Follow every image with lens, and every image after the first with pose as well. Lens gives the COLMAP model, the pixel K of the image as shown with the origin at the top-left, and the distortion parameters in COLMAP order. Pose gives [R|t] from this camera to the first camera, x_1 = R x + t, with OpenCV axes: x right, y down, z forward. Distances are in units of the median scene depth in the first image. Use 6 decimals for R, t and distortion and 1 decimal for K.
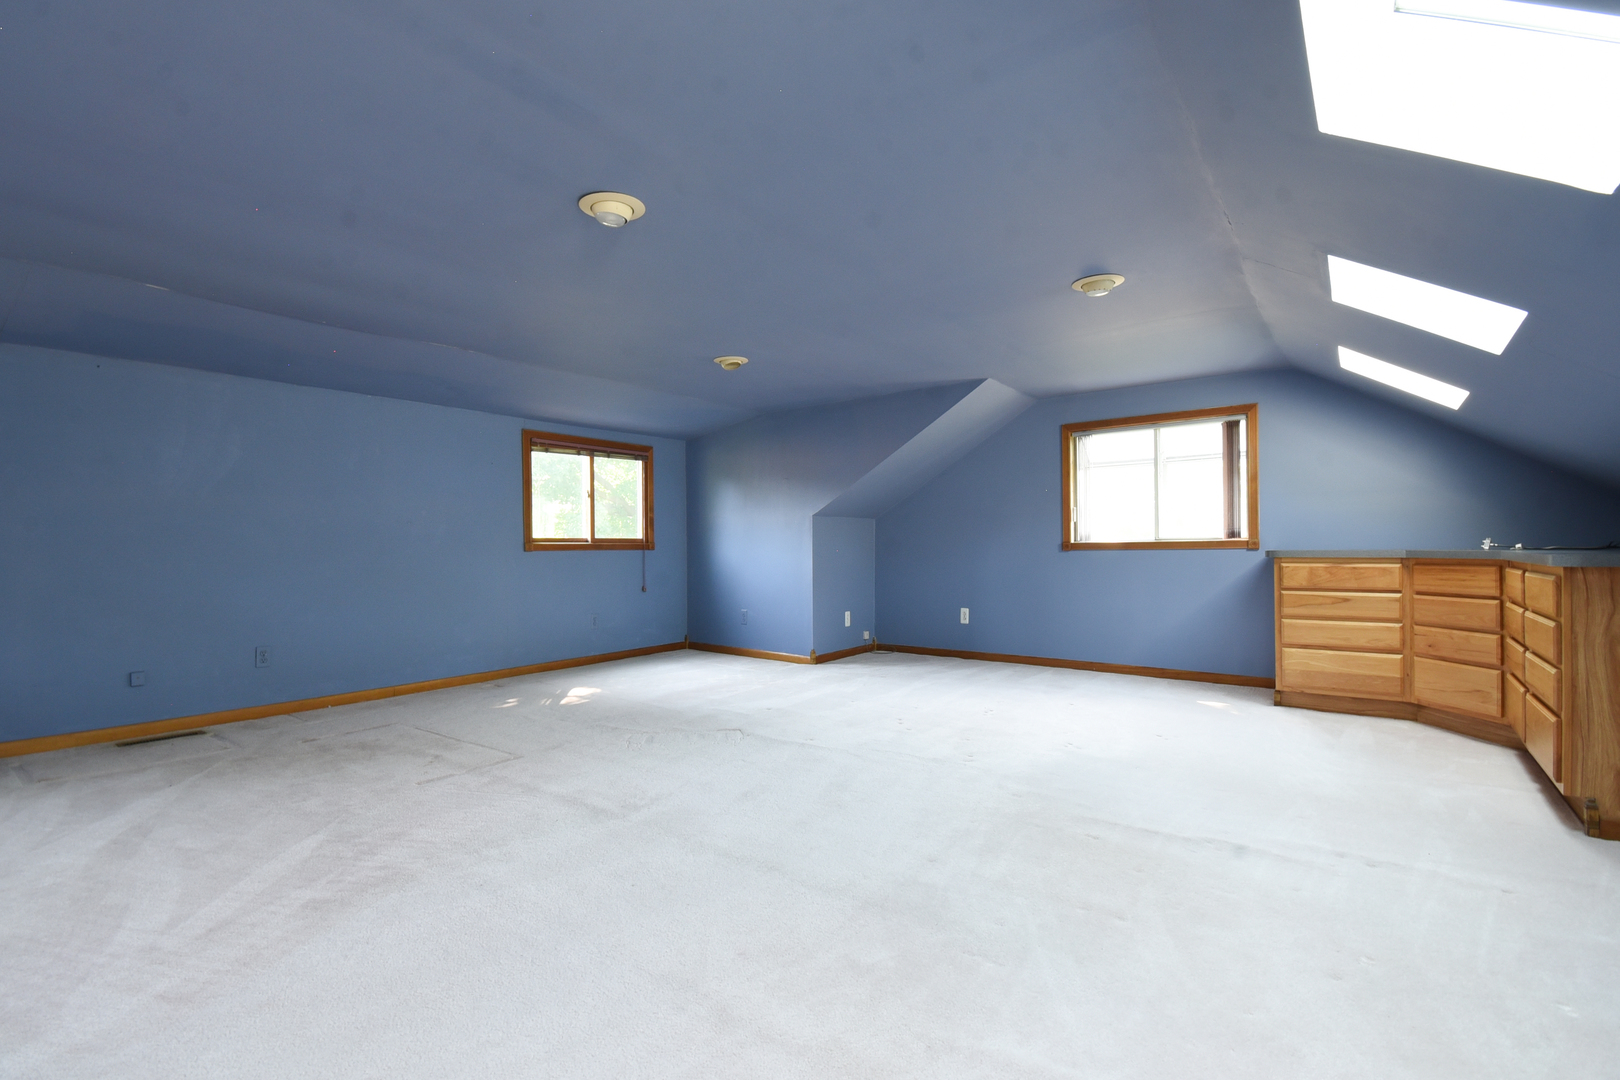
lens RADIAL K [[708.6, 0, 809.7], [0, 708.6, 542.2], [0, 0, 1]] dist [0.021736, -0.027380]
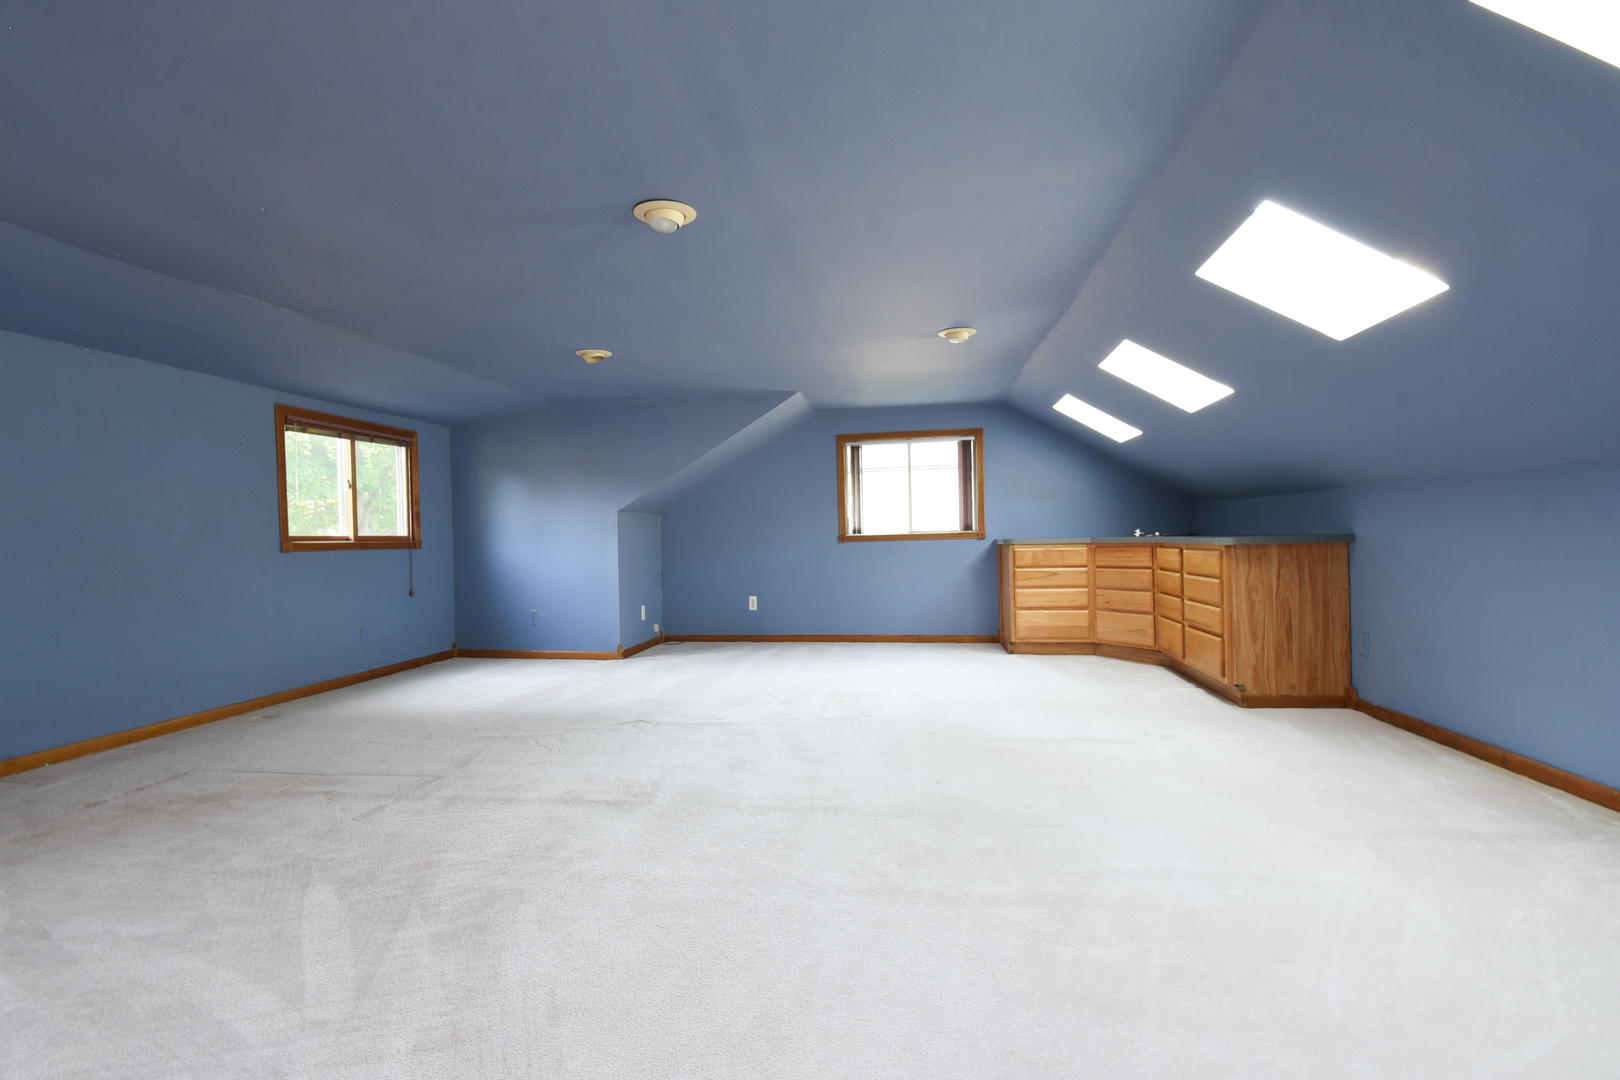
lens RADIAL K [[708.6, 0, 809.7], [0, 708.6, 542.2], [0, 0, 1]] dist [0.021736, -0.027380]
pose [[0.883468, -0.014499, 0.468266, -0.276262], [0.011366, 0.999890, 0.009515, 0.000181], [-0.468353, -0.003084, 0.883536, -0.011355]]
